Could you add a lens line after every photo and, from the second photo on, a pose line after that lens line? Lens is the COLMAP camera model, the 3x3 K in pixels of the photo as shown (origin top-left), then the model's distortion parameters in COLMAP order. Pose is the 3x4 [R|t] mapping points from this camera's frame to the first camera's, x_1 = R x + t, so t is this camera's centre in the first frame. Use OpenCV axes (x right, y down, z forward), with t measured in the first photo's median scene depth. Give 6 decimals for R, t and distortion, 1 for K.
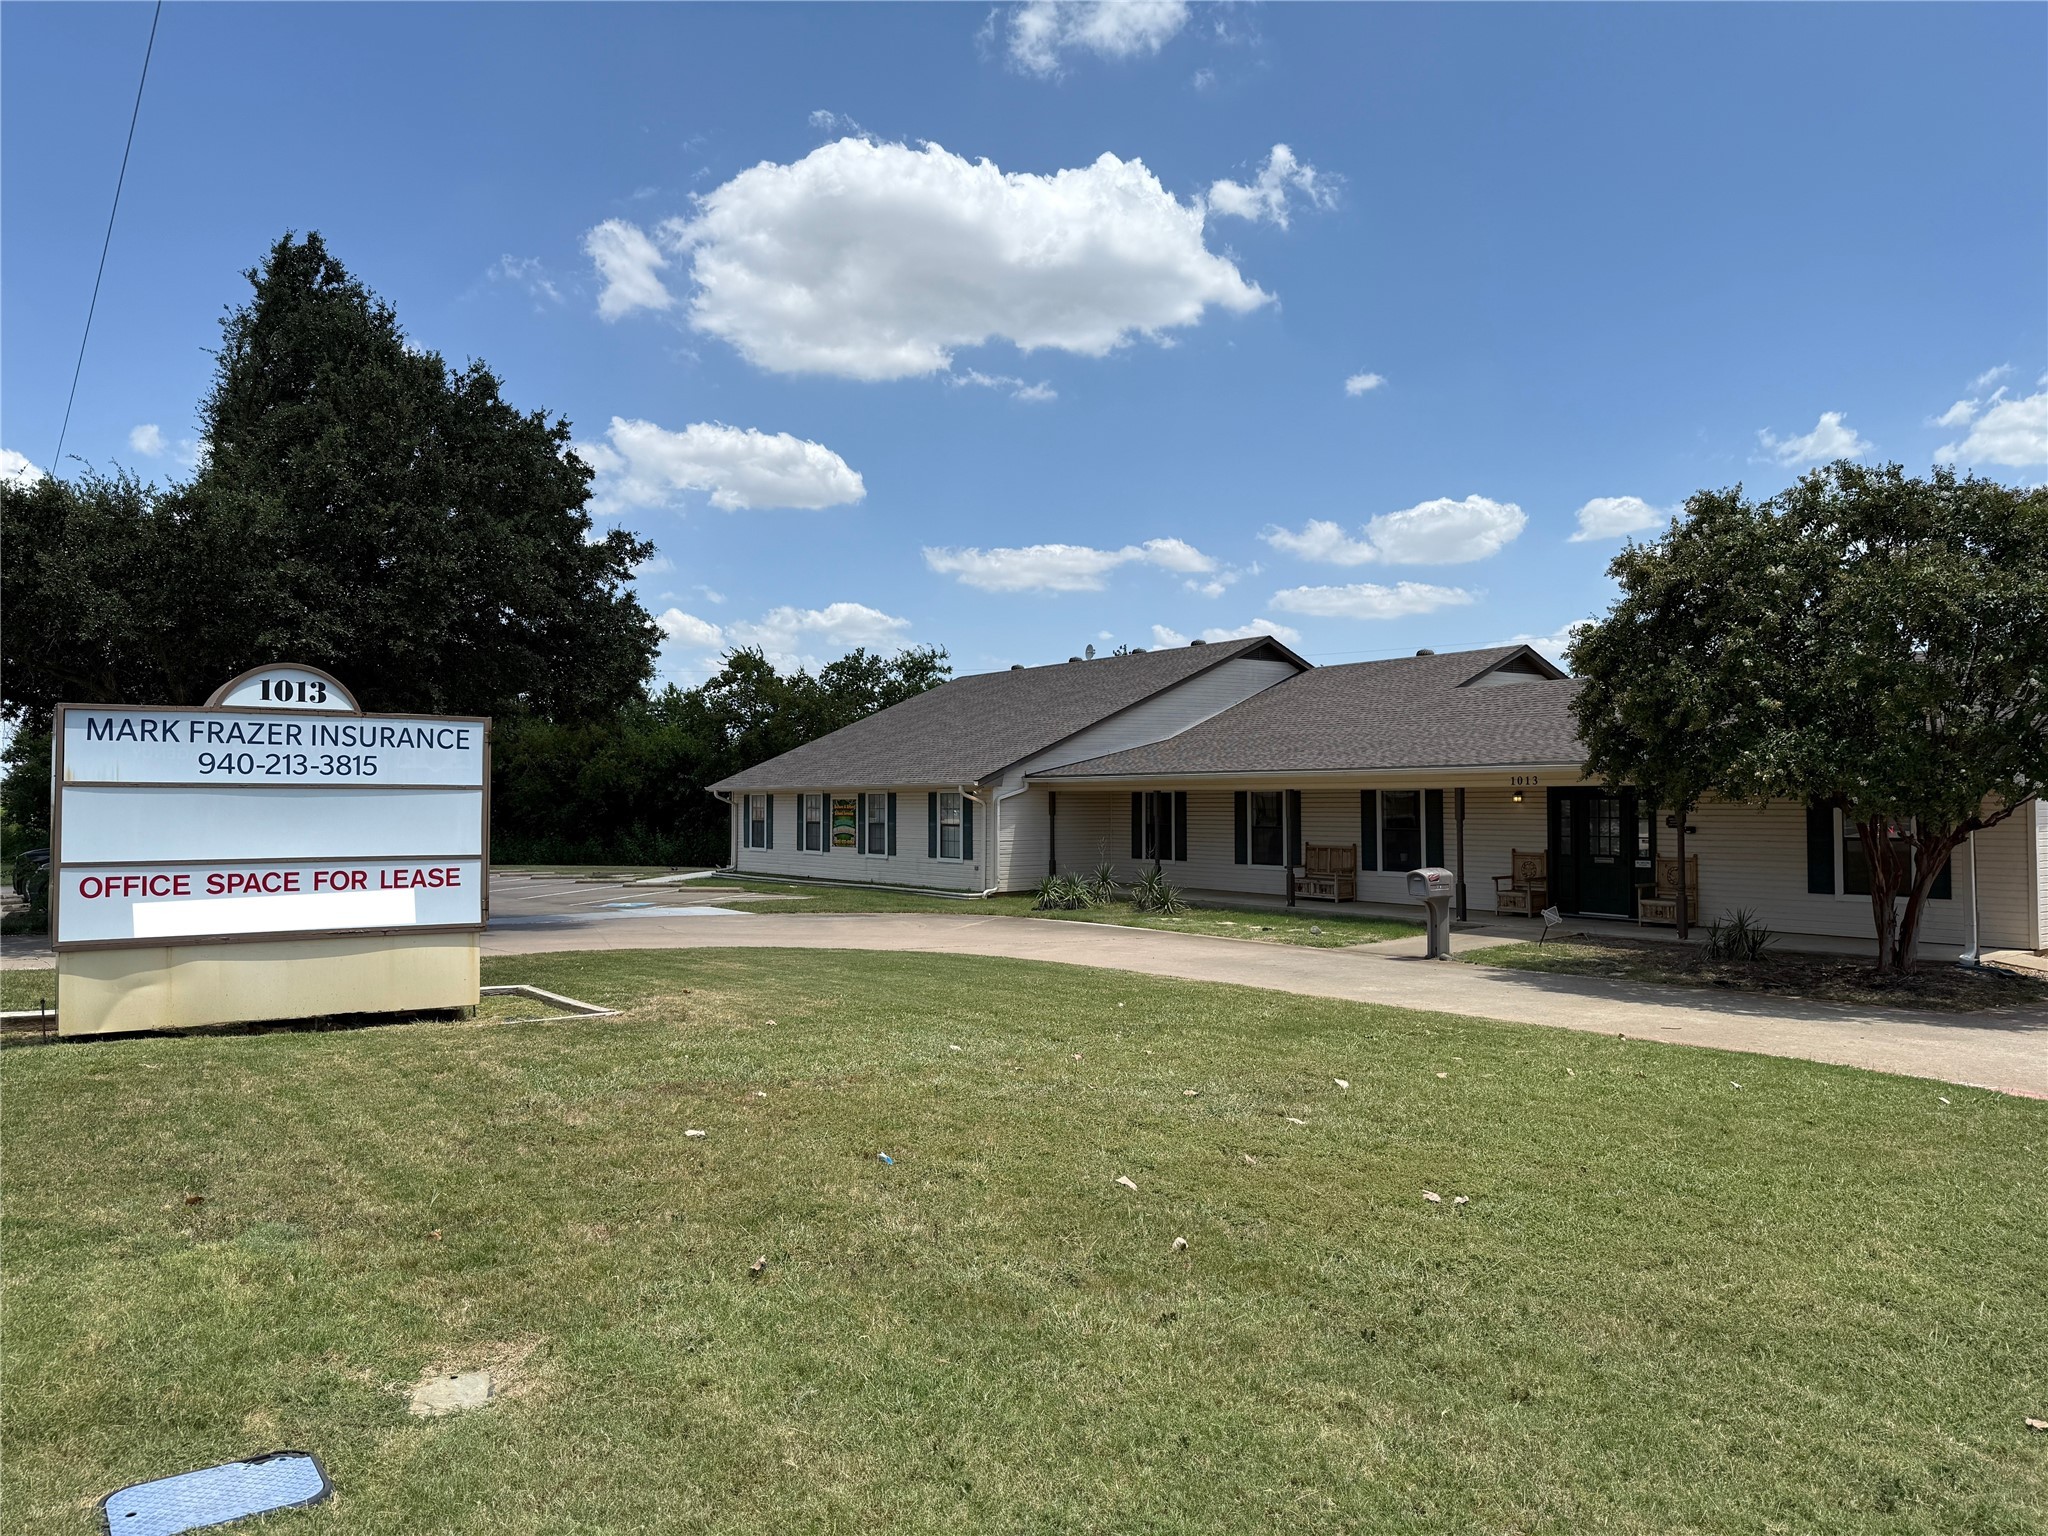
lens RADIAL K [[1446.8, 0, 1024.0], [0, 1446.8, 768.0], [0, 0, 1]] dist [0.142181, -0.211084]
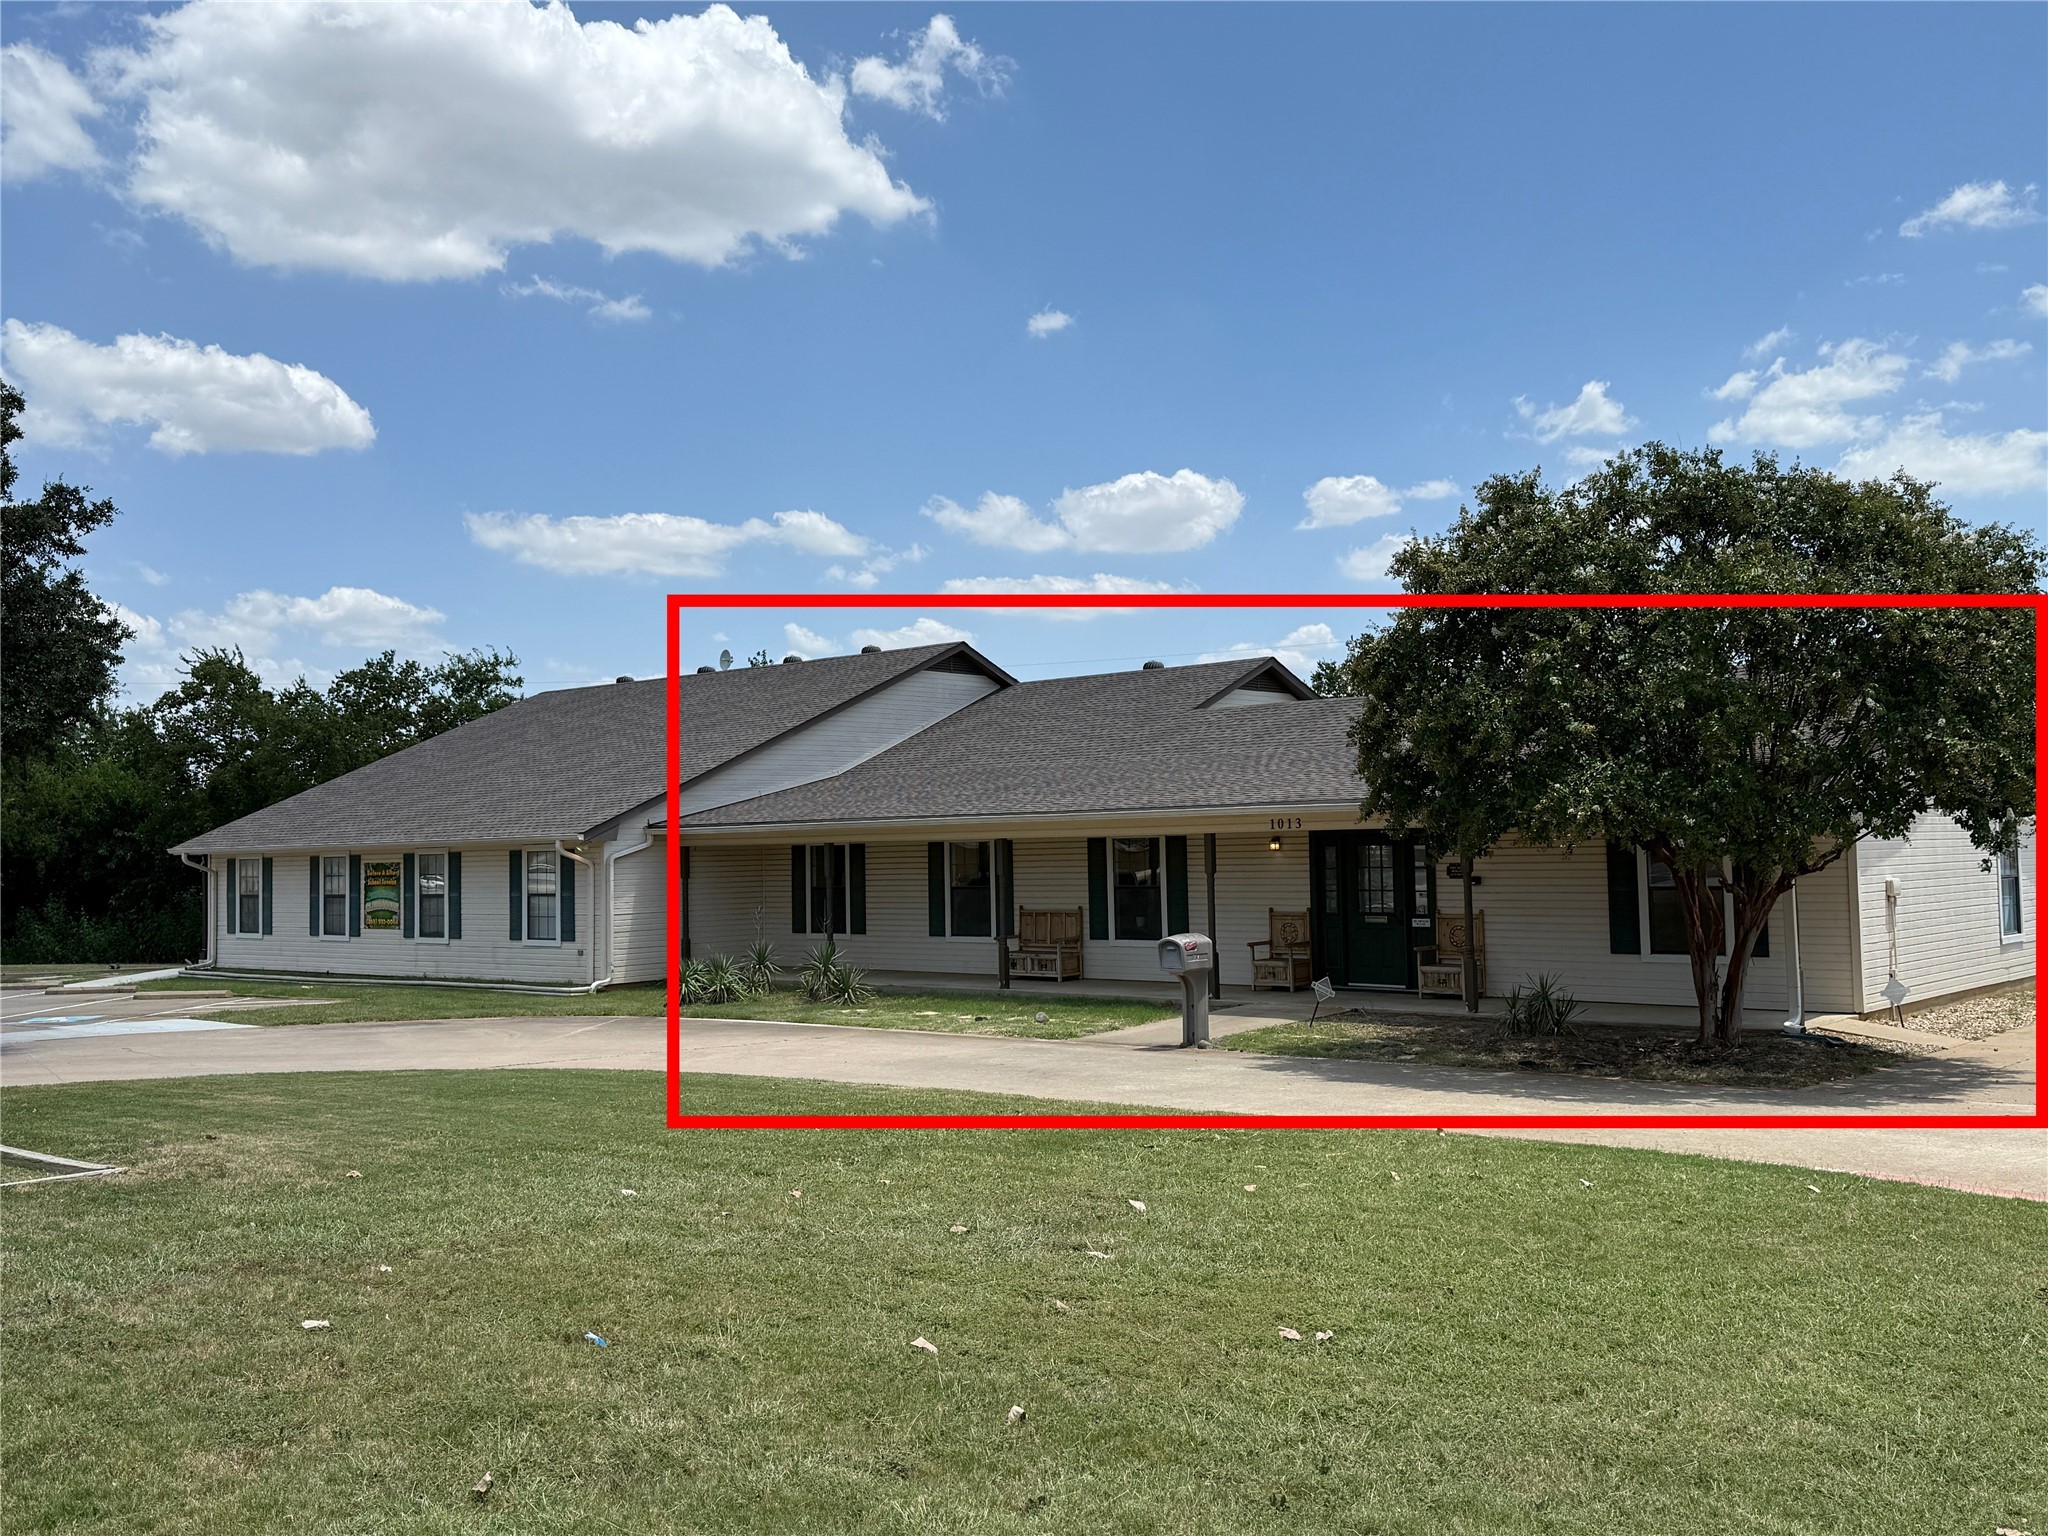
lens RADIAL K [[1904.8, 0, 1024.0], [0, 1904.8, 768.0], [0, 0, 1]] dist [0.234269, -0.550020]
pose [[0.977226, -0.006500, 0.212102, -0.023527], [0.011443, 0.999691, -0.022087, -0.000294], [-0.211893, 0.024011, 0.976998, -0.006958]]
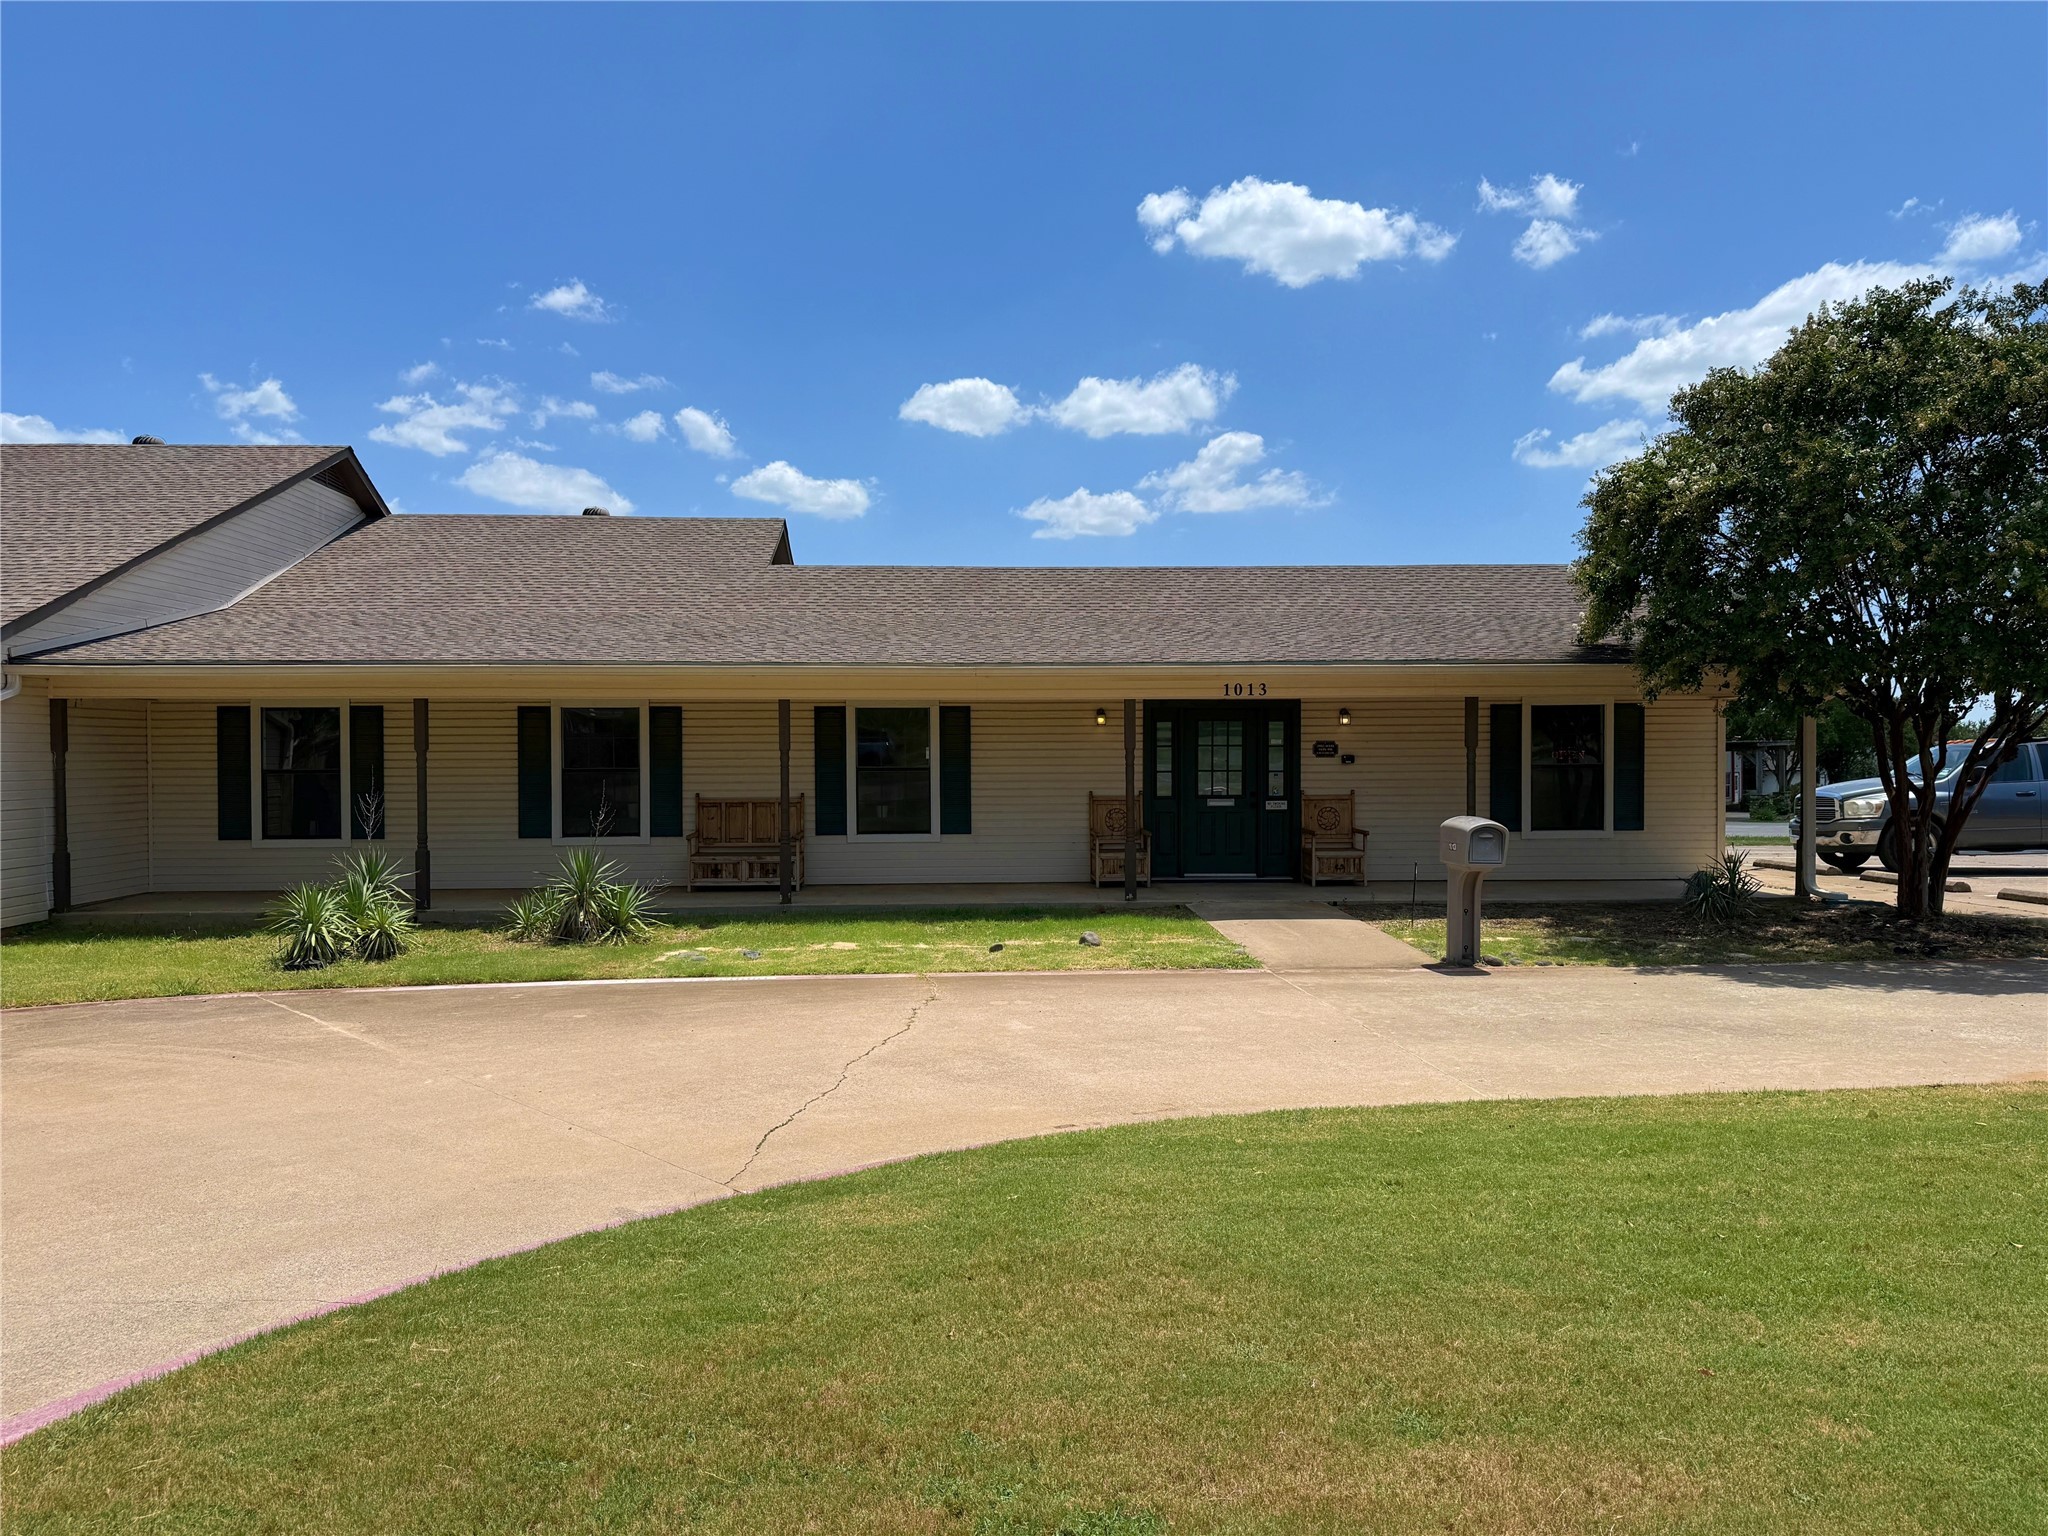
lens RADIAL K [[1416.5, 0, 1024.0], [0, 1416.5, 768.0], [0, 0, 1]] dist [-0.001656, -0.000963]
pose [[0.528385, -0.010629, 0.848938, -0.256004], [-0.018575, 0.999538, 0.024076, 0.028229], [-0.848802, -0.028491, 0.527943, 0.672367]]
